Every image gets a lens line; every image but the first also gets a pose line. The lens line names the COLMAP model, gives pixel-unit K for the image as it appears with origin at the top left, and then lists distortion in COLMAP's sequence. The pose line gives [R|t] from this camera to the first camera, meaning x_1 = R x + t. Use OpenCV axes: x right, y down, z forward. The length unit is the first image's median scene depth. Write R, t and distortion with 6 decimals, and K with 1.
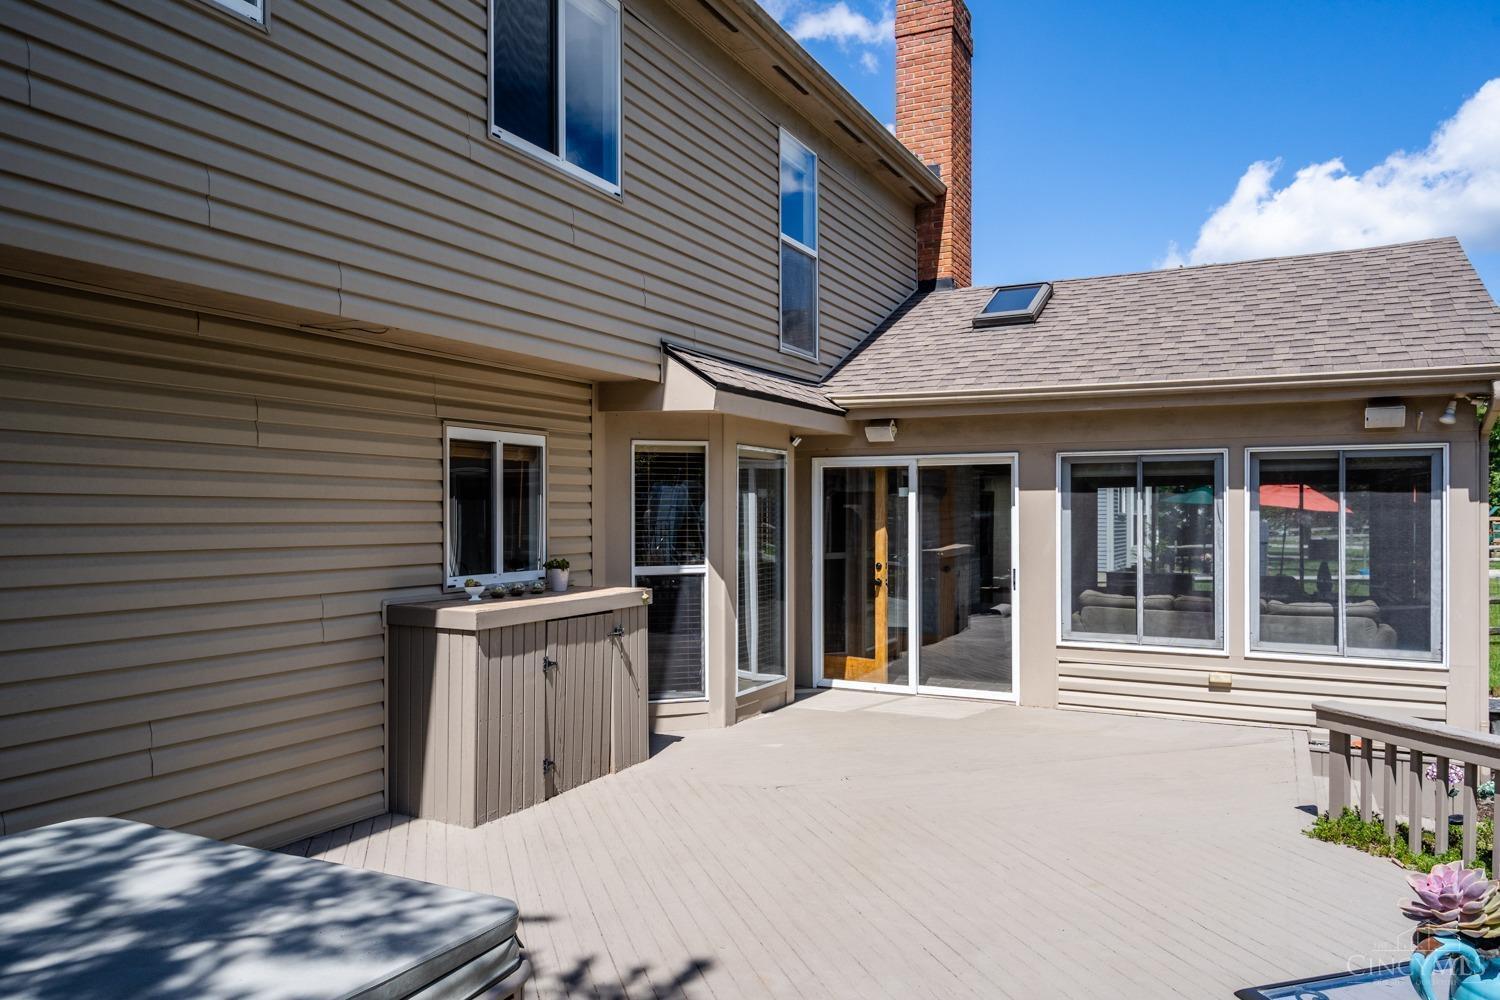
lens RADIAL K [[1018.8, 0, 754.3], [0, 1018.8, 505.2], [0, 0, 1]] dist [-0.017168, -0.000828]
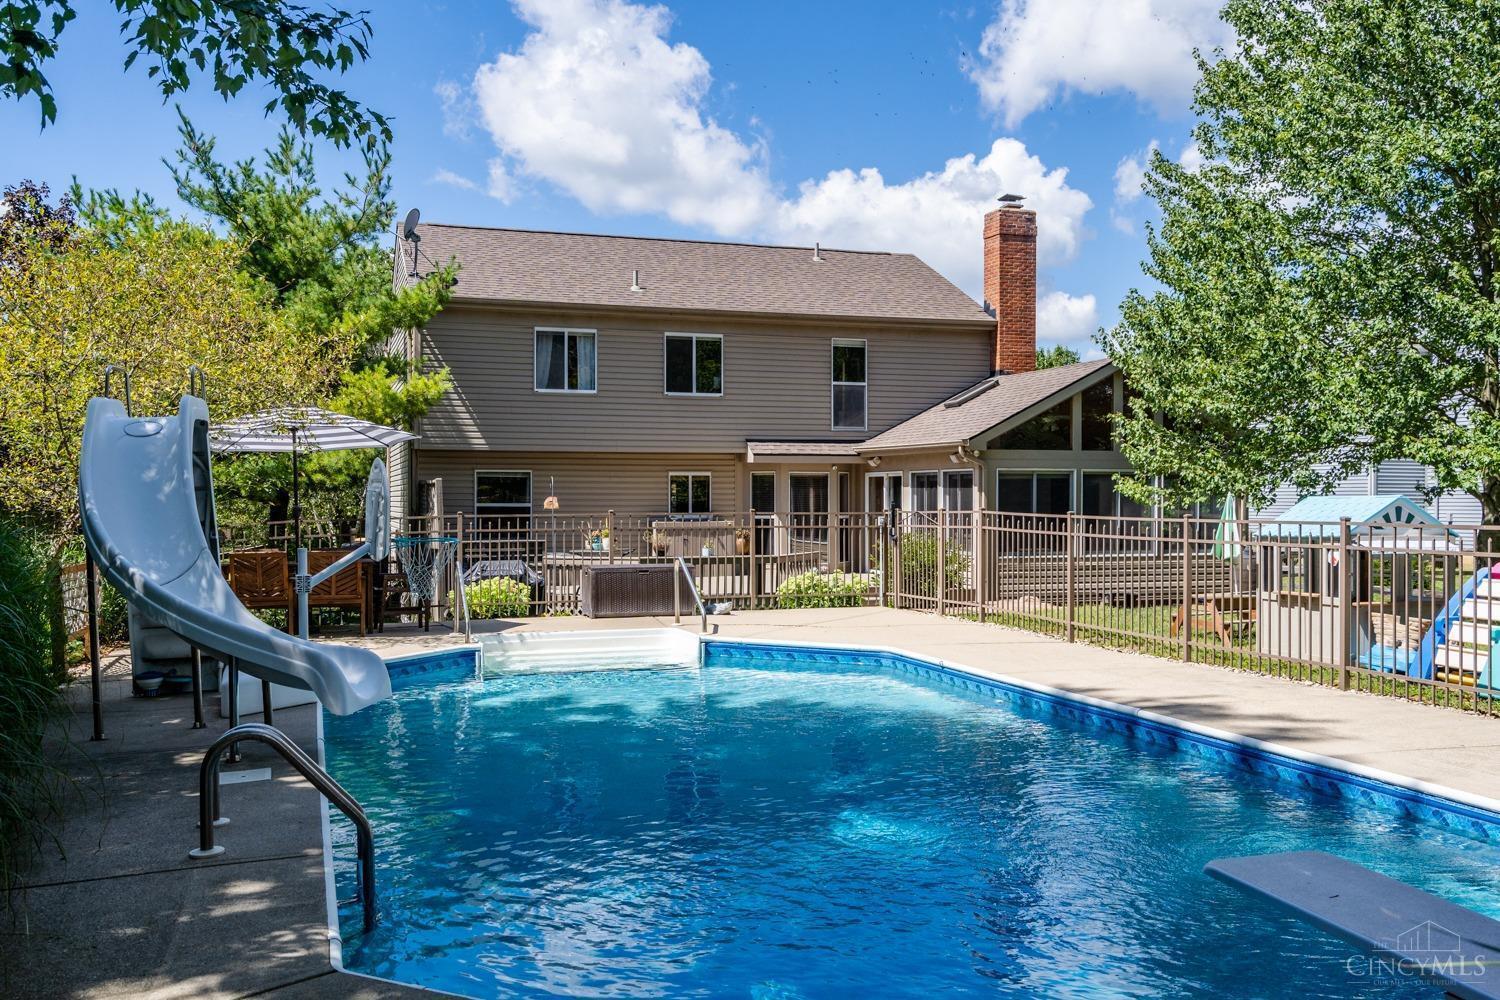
lens RADIAL K [[1320.2, 0, 750.8], [0, 1320.2, 504.3], [0, 0, 1]] dist [0.000843, 0.006217]
pose [[0.714800, 0.005089, -0.699310, 2.875052], [0.006025, 0.999892, 0.013435, -0.025000], [0.699303, -0.013816, 0.714692, -1.919841]]
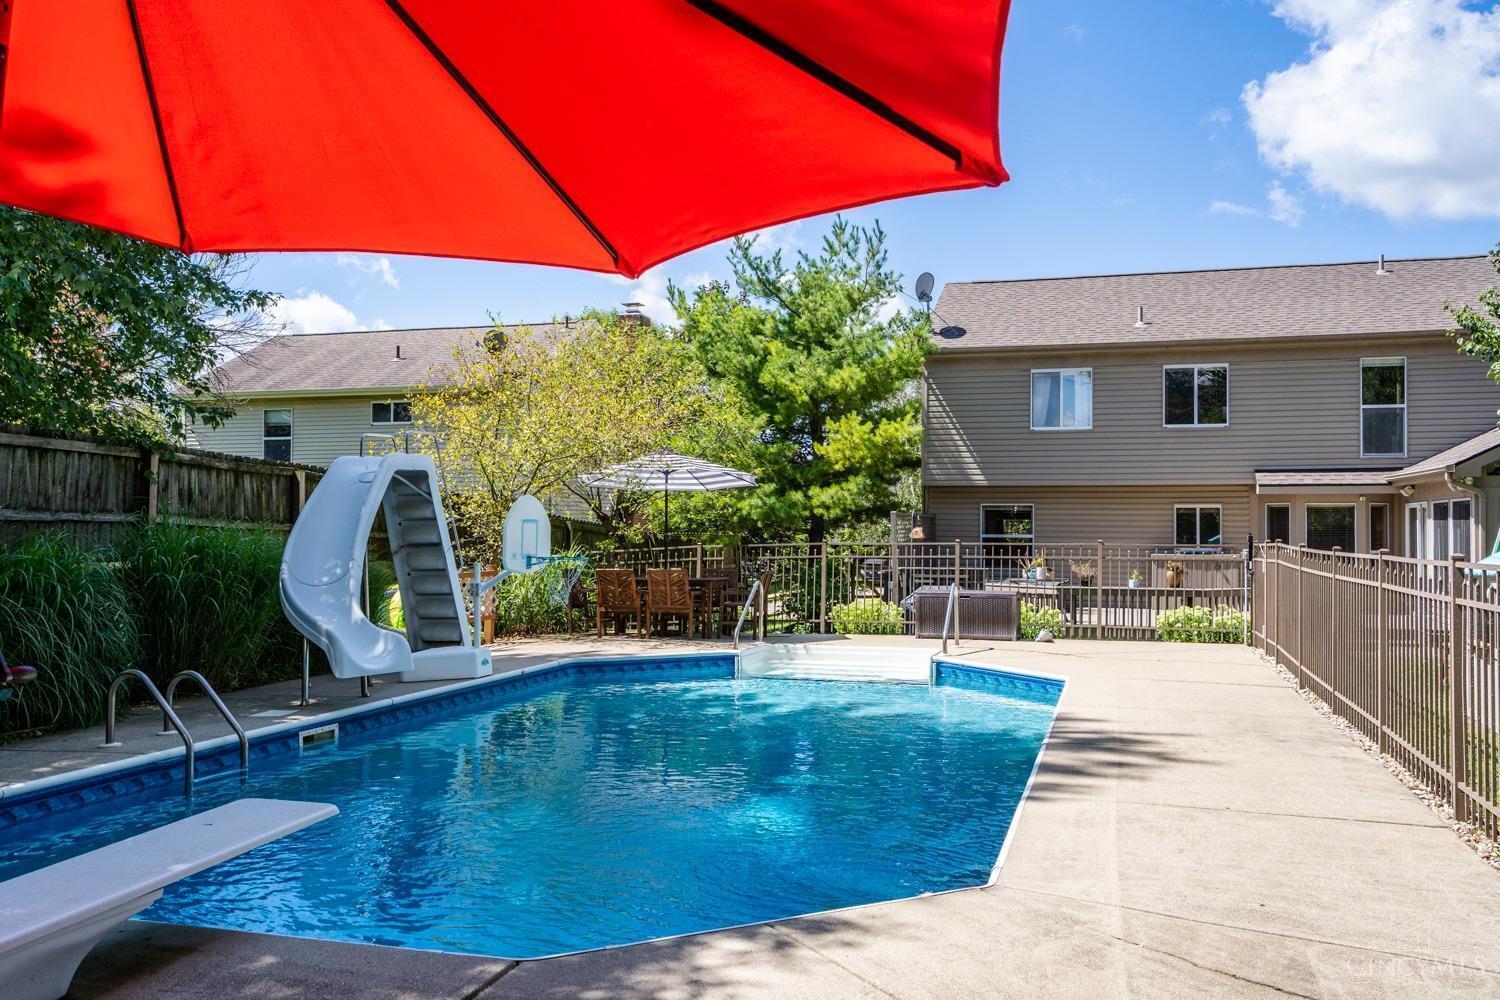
lens RADIAL K [[1278.6, 0, 747.7], [0, 1278.6, 495.4], [0, 0, 1]] dist [0.017665, 0.001228]
pose [[0.190168, -0.021657, -0.981513, 3.502096], [0.006201, 0.999763, -0.020859, -0.023897], [0.981732, -0.002120, 0.190257, -1.202014]]
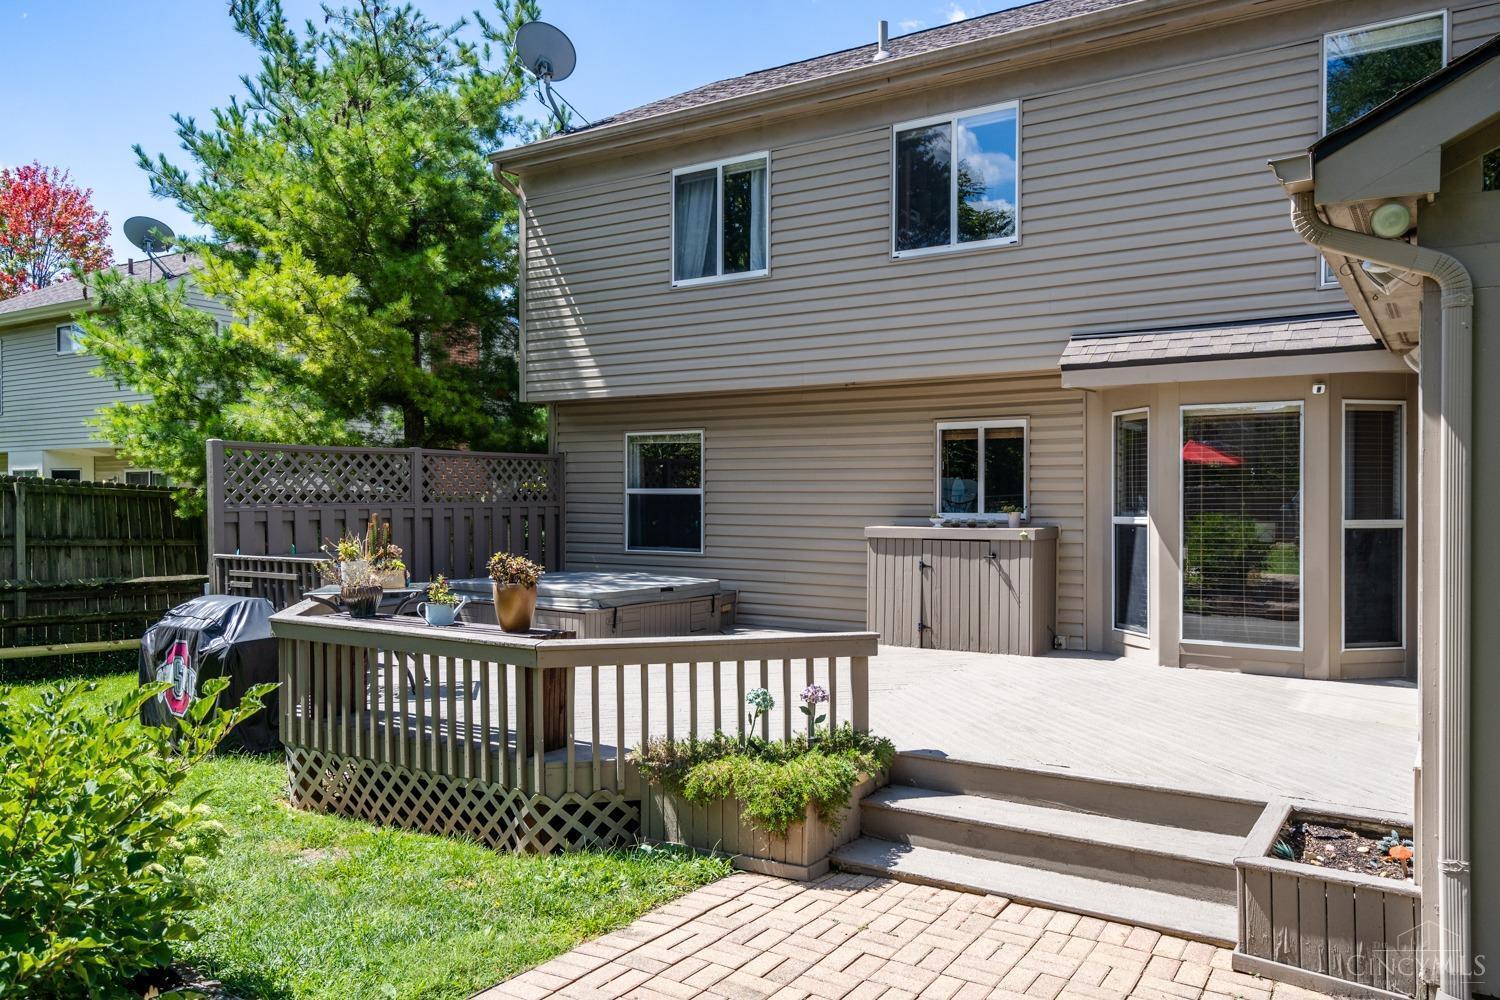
lens RADIAL K [[1089.9, 0, 745.2], [0, 1089.9, 505.6], [0, 0, 1]] dist [0.007074, -0.001467]
pose [[-0.105716, 0.015375, -0.994277, 1.418356], [0.011941, 0.999828, 0.014191, 0.027574], [0.994325, -0.010372, -0.105882, 0.811014]]
